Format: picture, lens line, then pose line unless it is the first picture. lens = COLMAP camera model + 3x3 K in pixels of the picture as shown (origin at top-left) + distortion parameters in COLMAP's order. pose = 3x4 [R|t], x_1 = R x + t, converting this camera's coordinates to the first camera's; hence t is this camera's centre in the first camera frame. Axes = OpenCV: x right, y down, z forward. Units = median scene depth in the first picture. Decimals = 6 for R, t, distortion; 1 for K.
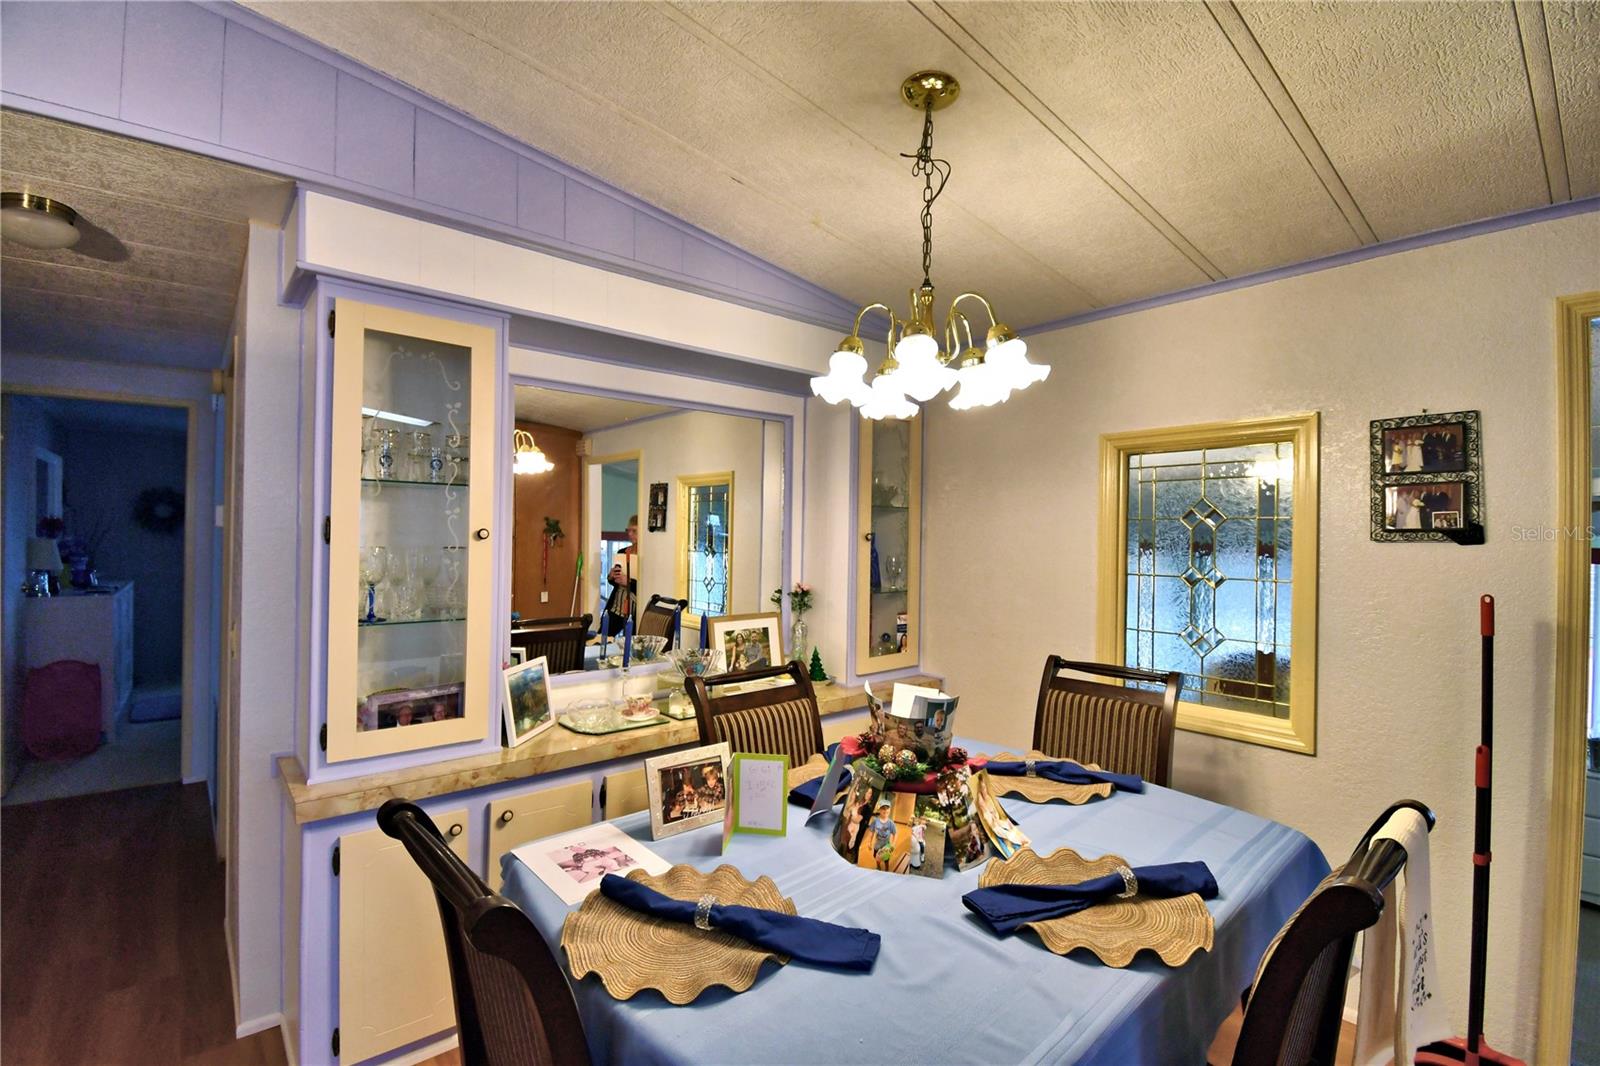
lens RADIAL K [[713.6, 0, 794.6], [0, 713.6, 532.1], [0, 0, 1]] dist [0.025304, -0.026993]
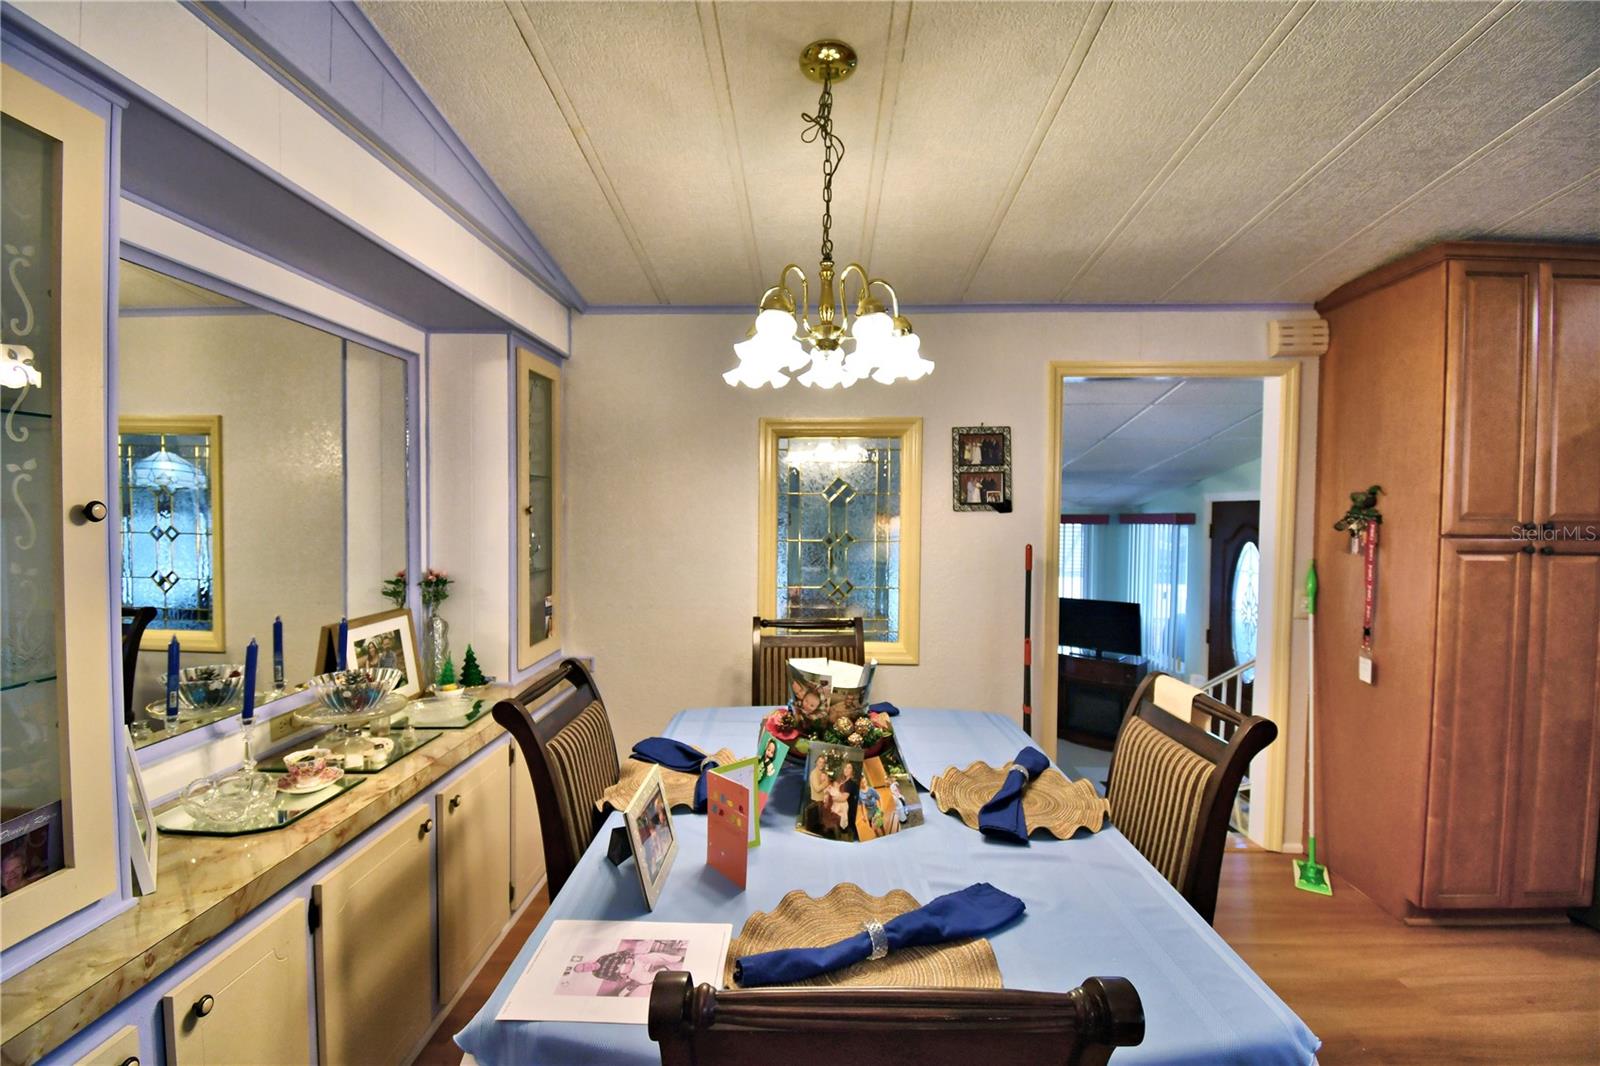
lens RADIAL K [[698.1, 0, 796.1], [0, 698.1, 532.8], [0, 0, 1]] dist [0.019190, -0.023223]
pose [[0.675375, -0.030797, 0.736831, -0.489083], [-0.001906, 0.999051, 0.043504, -0.004617], [-0.737472, -0.030786, 0.674675, 0.303477]]
